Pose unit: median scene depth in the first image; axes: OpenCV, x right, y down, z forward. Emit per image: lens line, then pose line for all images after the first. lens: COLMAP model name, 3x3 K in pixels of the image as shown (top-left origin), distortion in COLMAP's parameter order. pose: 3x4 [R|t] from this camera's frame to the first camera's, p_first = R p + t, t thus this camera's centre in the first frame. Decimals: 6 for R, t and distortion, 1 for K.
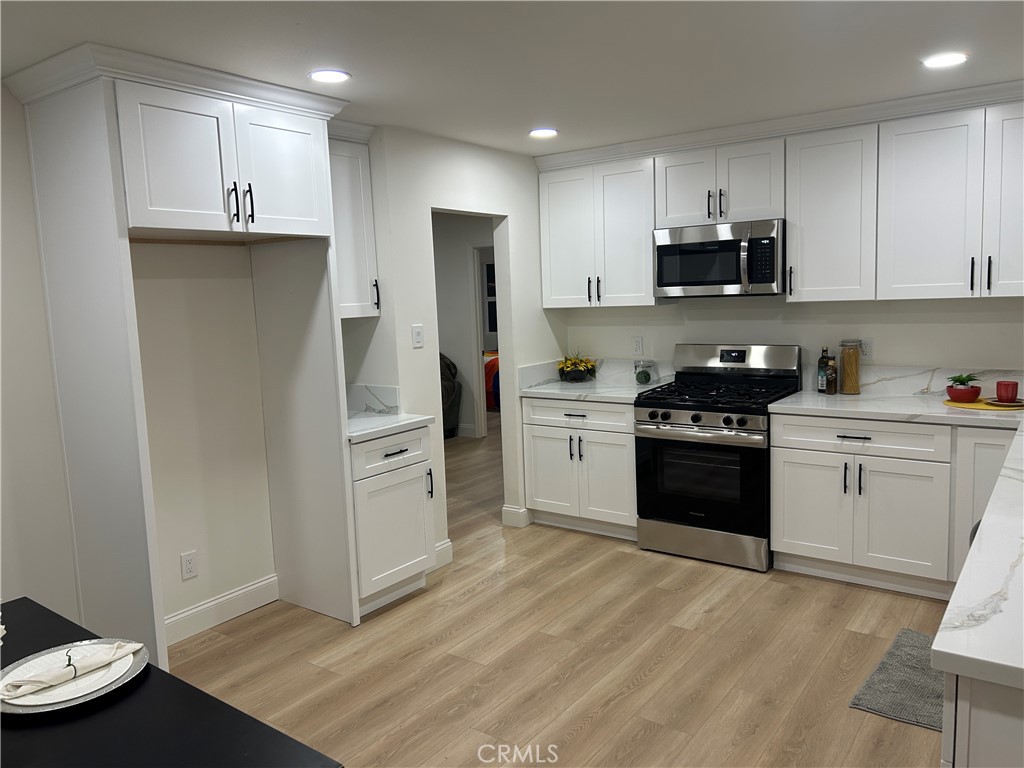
lens RADIAL K [[770.7, 0, 516.4], [0, 770.7, 381.7], [0, 0, 1]] dist [0.018983, -0.000050]
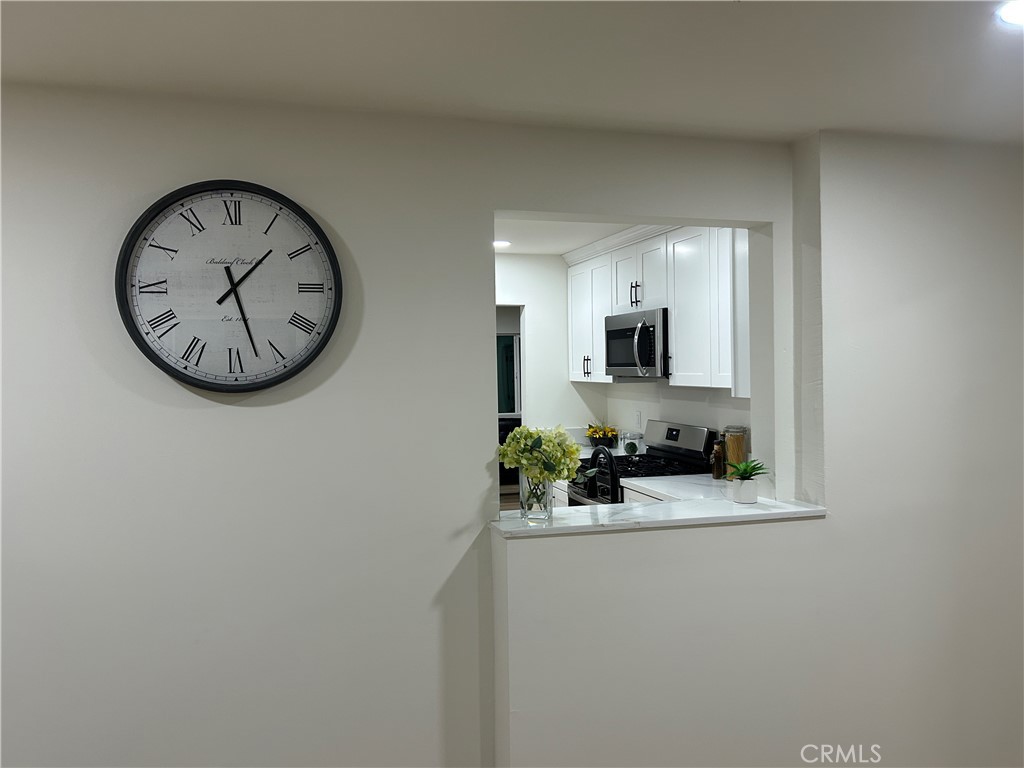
lens RADIAL K [[770.7, 0, 516.4], [0, 770.7, 381.7], [0, 0, 1]] dist [0.018983, -0.000050]
pose [[0.794998, 0.039570, -0.605320, 0.757233], [-0.086291, 0.995099, -0.048280, -0.036138], [0.600443, 0.090616, 0.794517, 0.032957]]
